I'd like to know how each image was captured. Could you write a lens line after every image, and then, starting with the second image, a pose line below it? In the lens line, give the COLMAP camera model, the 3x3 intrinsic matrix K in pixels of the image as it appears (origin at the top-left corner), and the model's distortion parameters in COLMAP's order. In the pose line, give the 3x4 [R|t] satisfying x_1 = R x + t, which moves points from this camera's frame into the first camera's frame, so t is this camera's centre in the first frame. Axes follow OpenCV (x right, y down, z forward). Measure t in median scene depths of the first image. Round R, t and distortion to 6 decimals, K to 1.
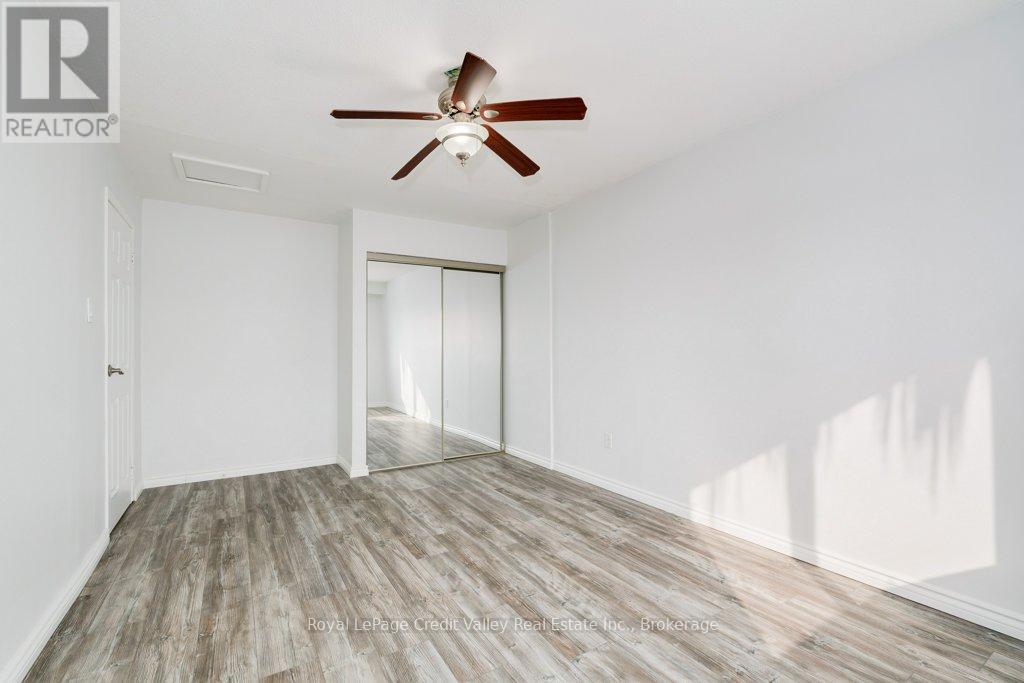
lens RADIAL K [[446.5, 0, 513.2], [0, 446.5, 348.0], [0, 0, 1]] dist [0.002177, -0.000895]
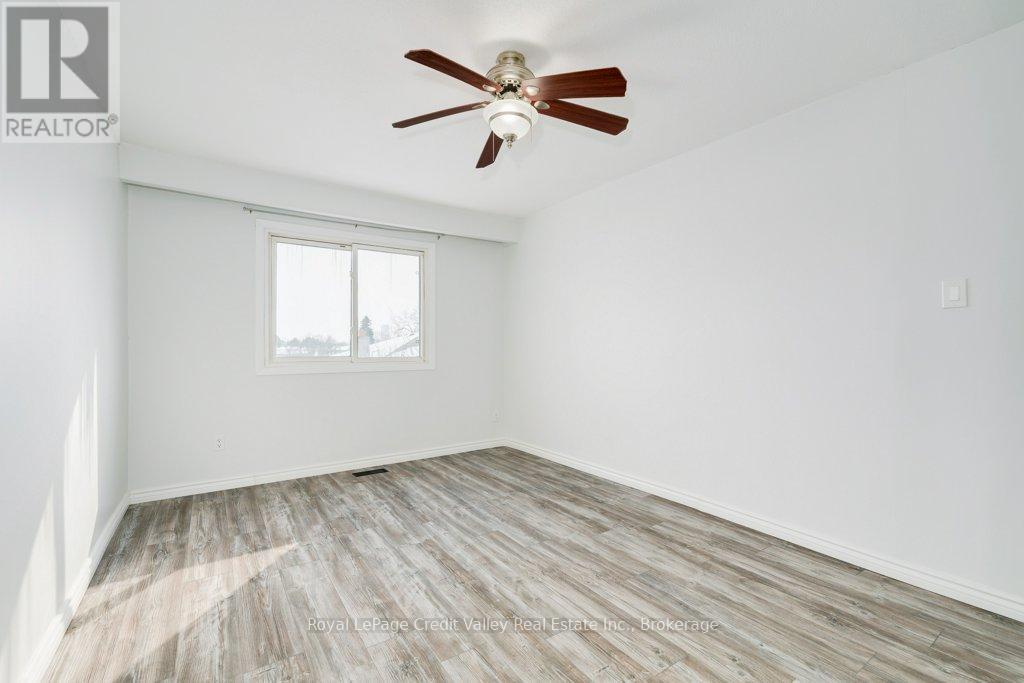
lens RADIAL K [[446.5, 0, 515.8], [0, 446.5, 342.2], [0, 0, 1]] dist [0.002177, -0.000895]
pose [[-0.999095, 0.006756, -0.041991, -0.086053], [0.007118, 0.999939, -0.008475, 0.010536], [0.041931, -0.008766, -0.999082, 2.016219]]
